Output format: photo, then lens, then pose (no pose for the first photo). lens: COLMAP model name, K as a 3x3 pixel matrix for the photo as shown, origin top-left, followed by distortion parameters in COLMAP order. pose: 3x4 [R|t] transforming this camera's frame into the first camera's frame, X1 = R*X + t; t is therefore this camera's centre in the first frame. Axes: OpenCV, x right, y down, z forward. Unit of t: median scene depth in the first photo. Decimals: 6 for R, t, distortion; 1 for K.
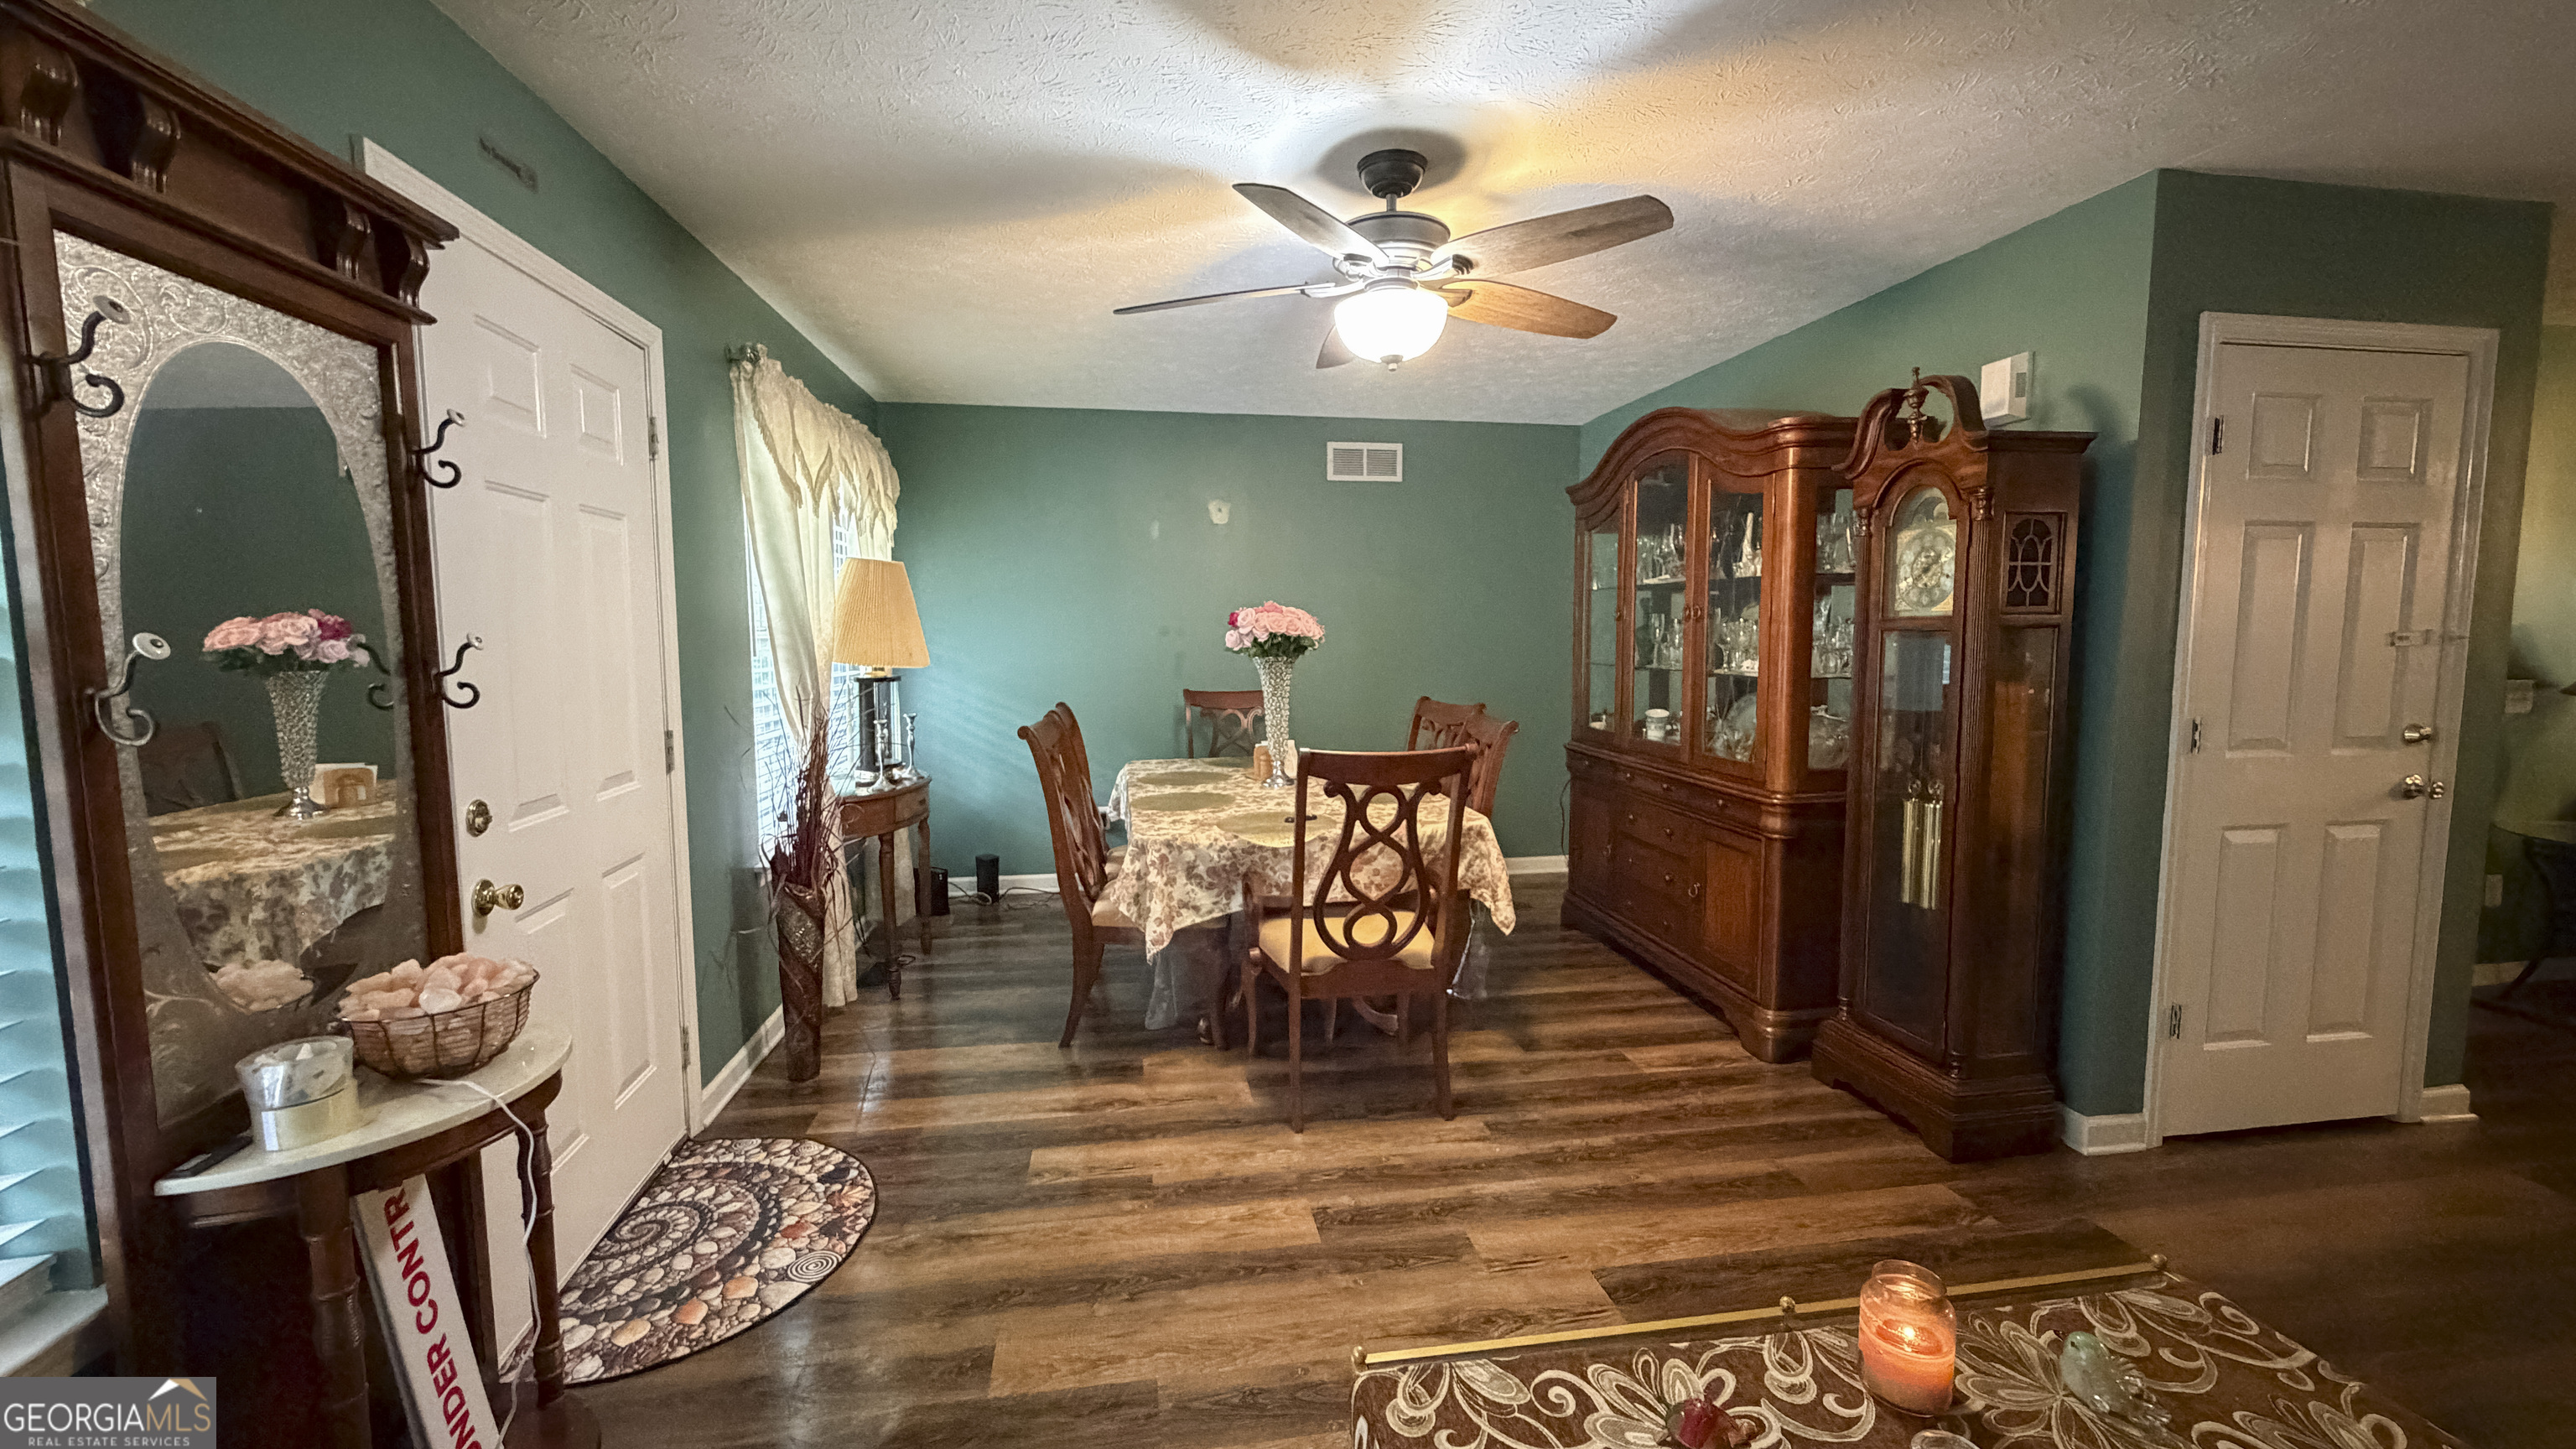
lens RADIAL K [[1036.9, 0, 1288.0], [0, 1036.9, 724.5], [0, 0, 1]] dist [-0.002172, -0.000292]
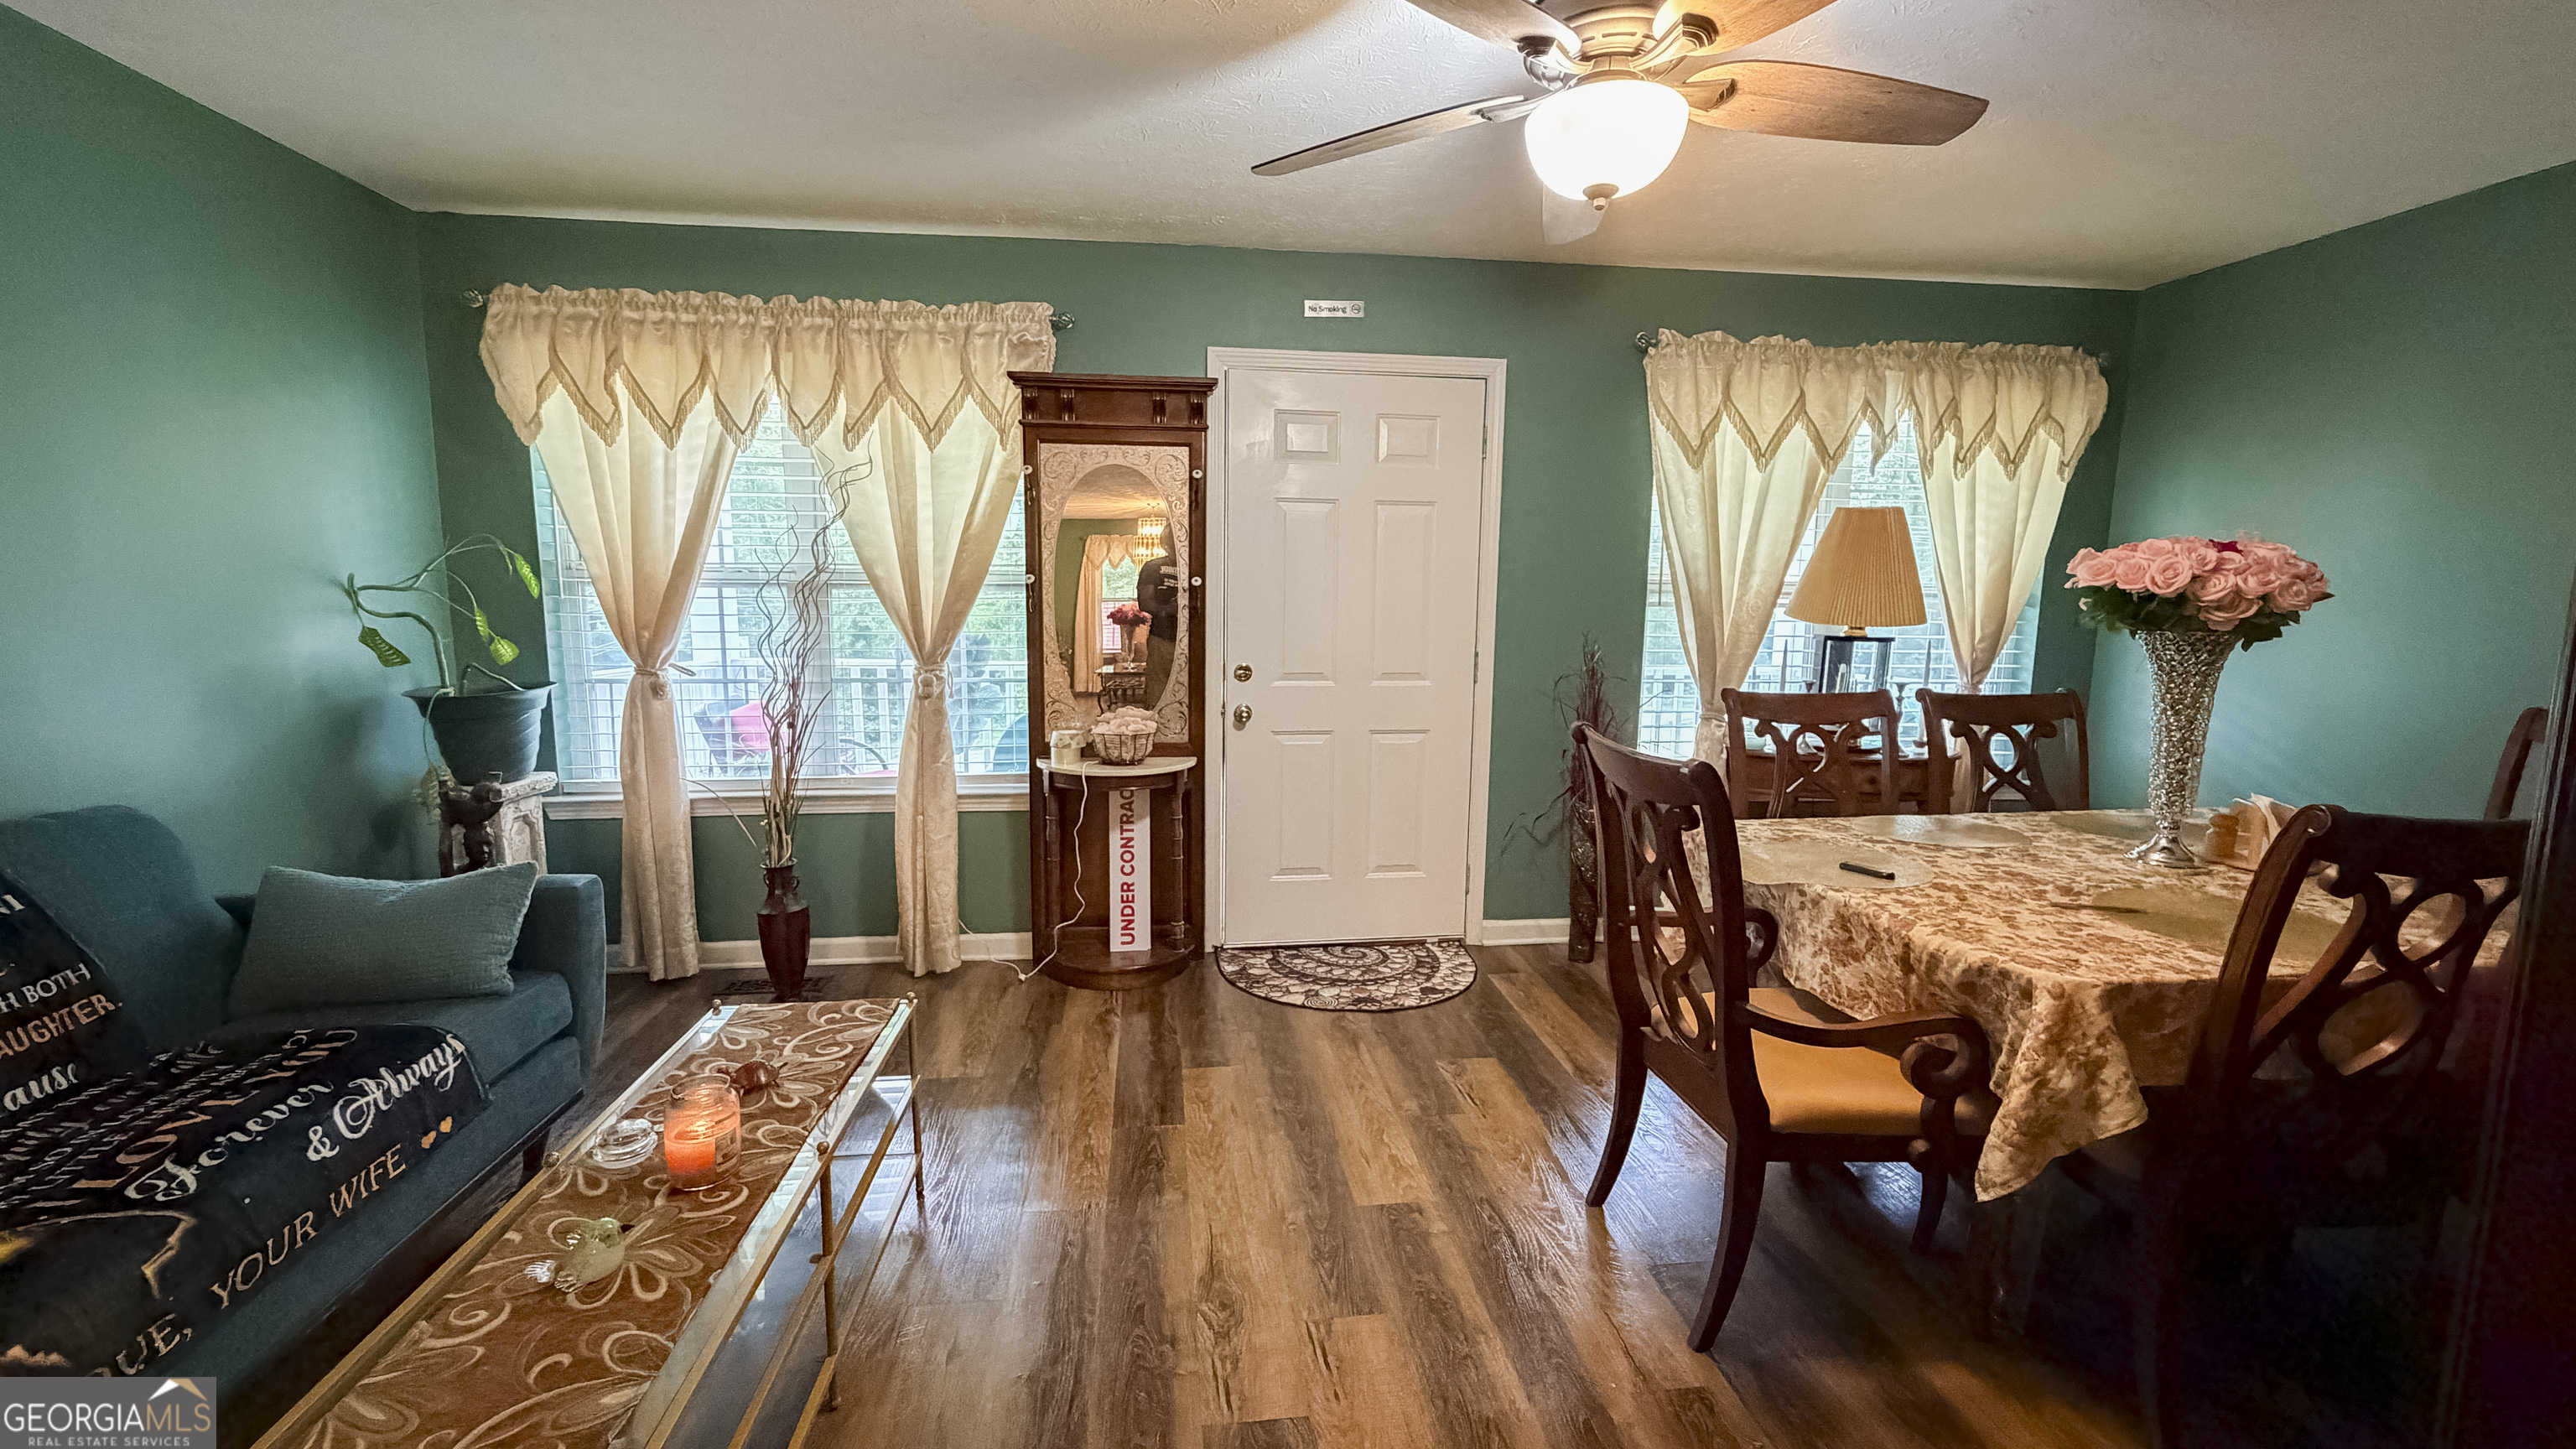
lens RADIAL K [[1036.9, 0, 1288.0], [0, 1036.9, 724.5], [0, 0, 1]] dist [-0.002172, -0.000292]
pose [[-0.037574, 0.138439, -0.989658, 0.902938], [-0.101043, 0.984755, 0.141590, -0.077255], [0.994172, 0.105318, -0.023013, 0.871805]]
